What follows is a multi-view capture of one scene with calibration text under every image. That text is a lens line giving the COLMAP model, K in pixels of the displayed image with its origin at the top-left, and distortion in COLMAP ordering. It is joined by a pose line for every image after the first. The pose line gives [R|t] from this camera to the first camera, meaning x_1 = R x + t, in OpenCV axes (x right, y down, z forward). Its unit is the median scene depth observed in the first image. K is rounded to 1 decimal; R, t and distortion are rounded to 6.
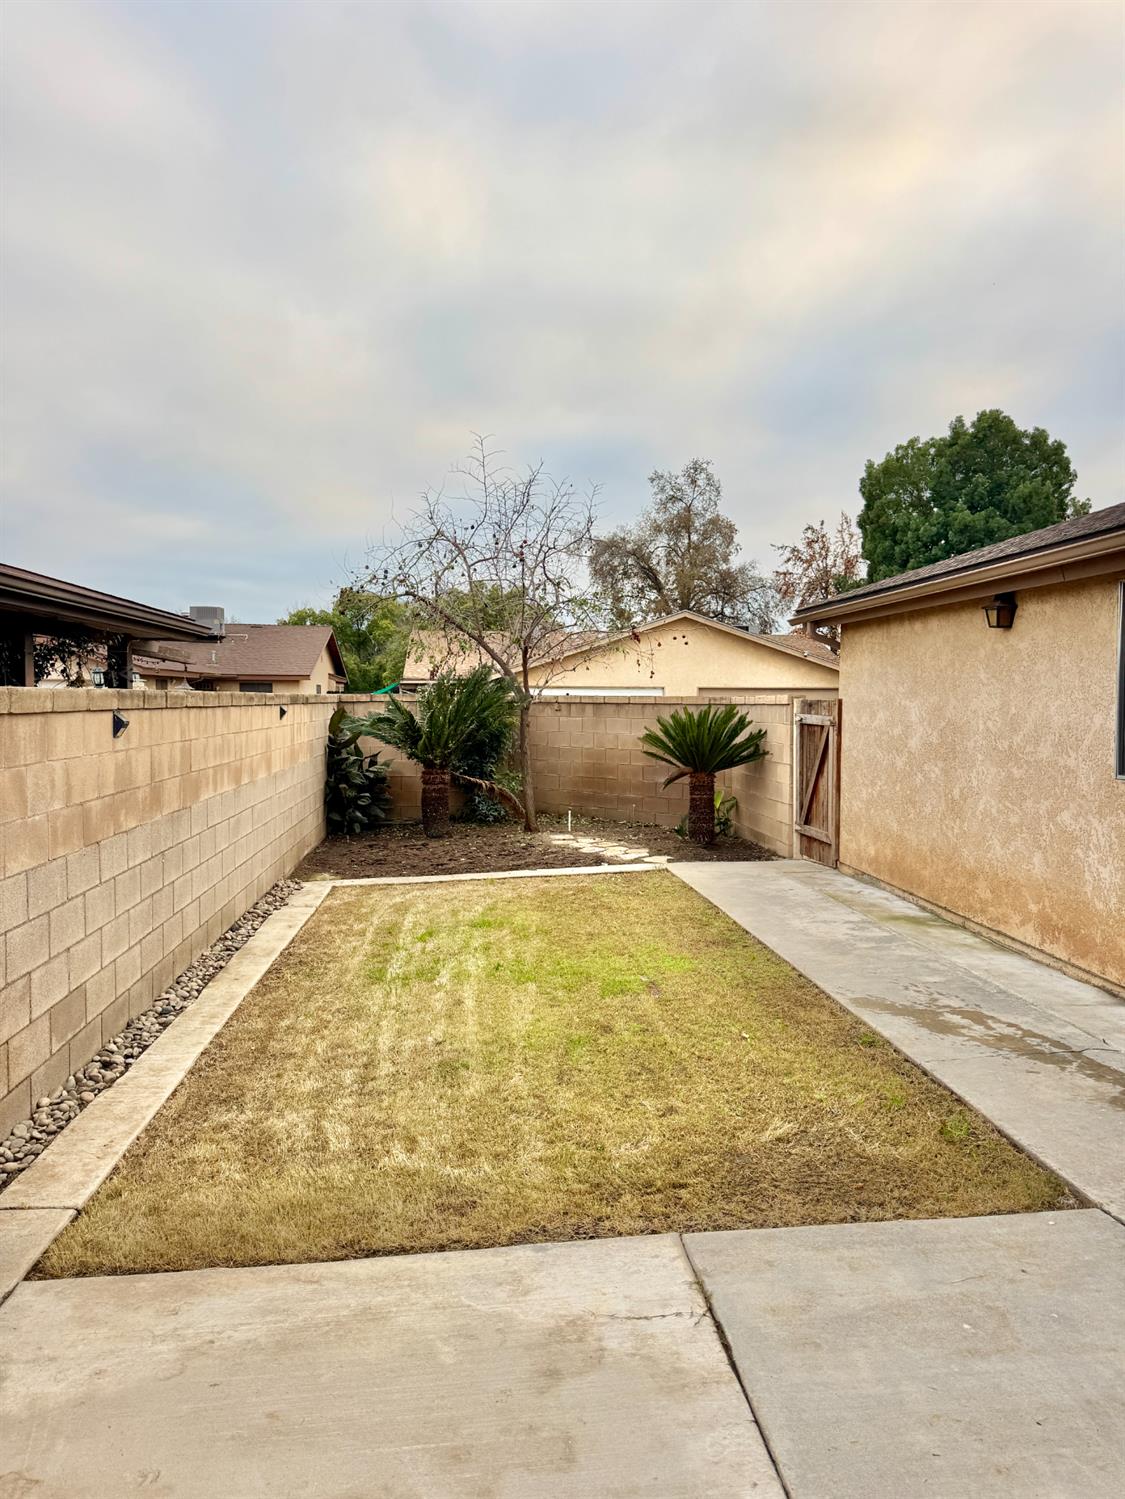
lens RADIAL K [[1042.7, 0, 562.5], [0, 1042.7, 749.5], [0, 0, 1]] dist [0.132495, -0.185764]
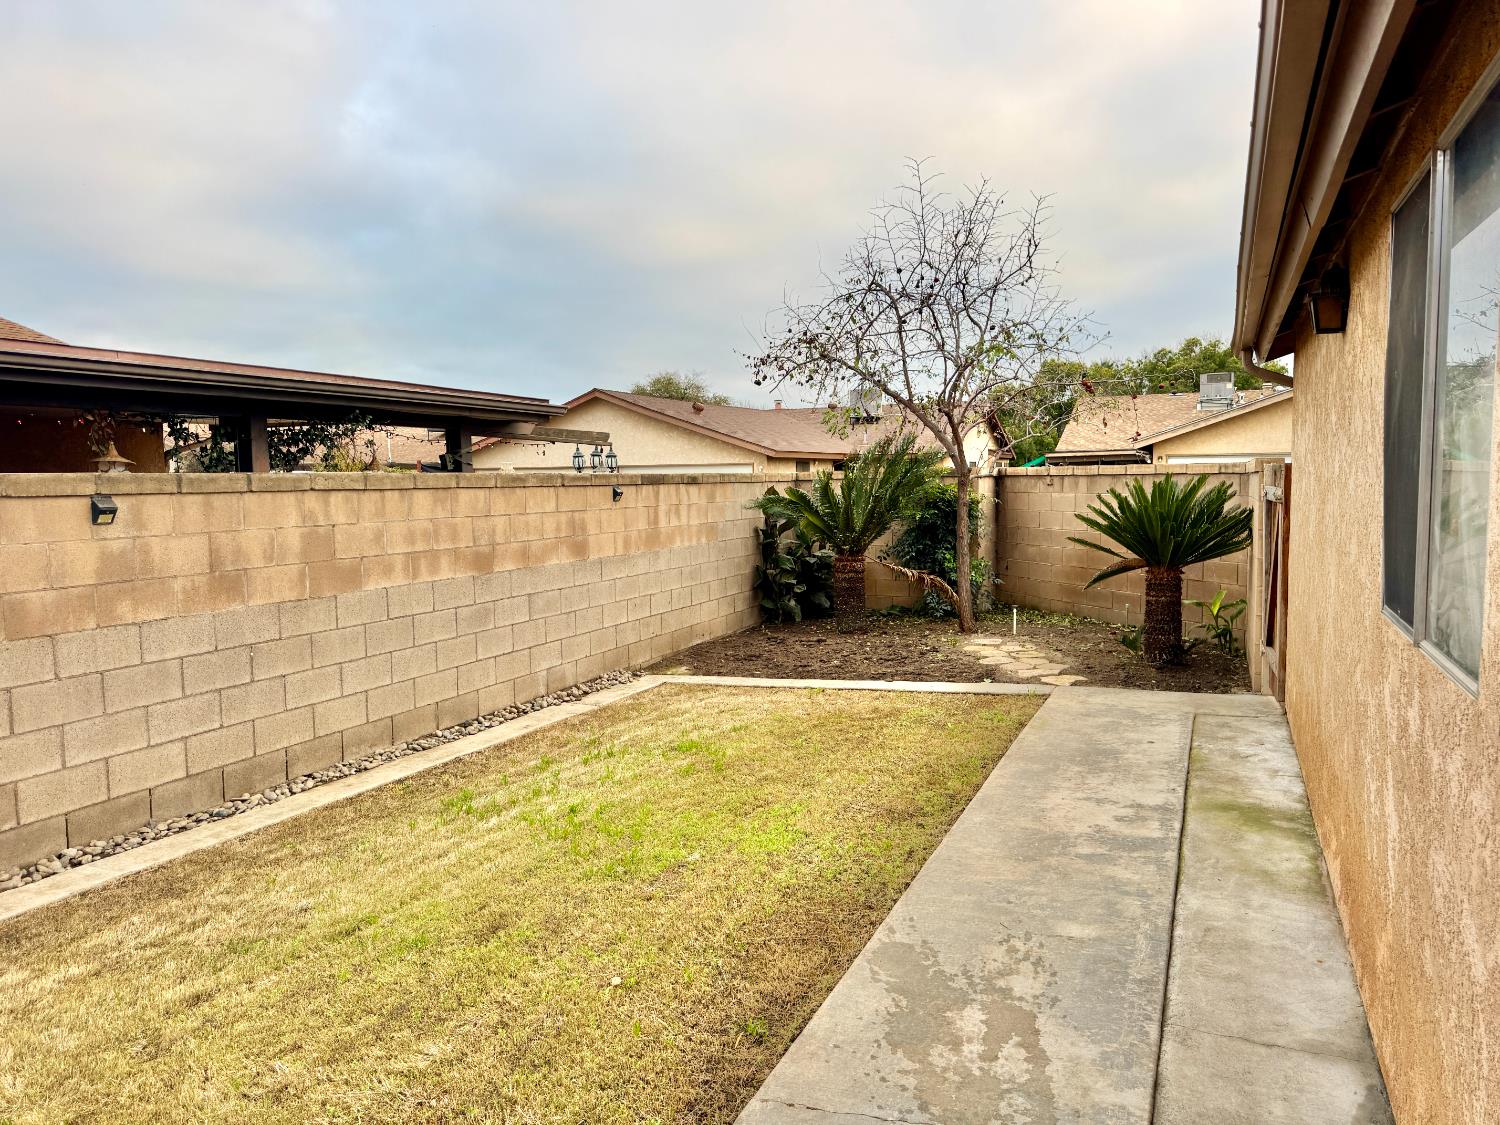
lens RADIAL K [[1043.4, 0, 750.0], [0, 1043.4, 562.5], [0, 0, 1]] dist [0.132495, -0.185764]
pose [[0.872357, 0.019654, -0.488474, 0.299539], [-0.003138, 0.999396, 0.034608, -0.006918], [0.488860, -0.028658, 0.871892, 0.248127]]
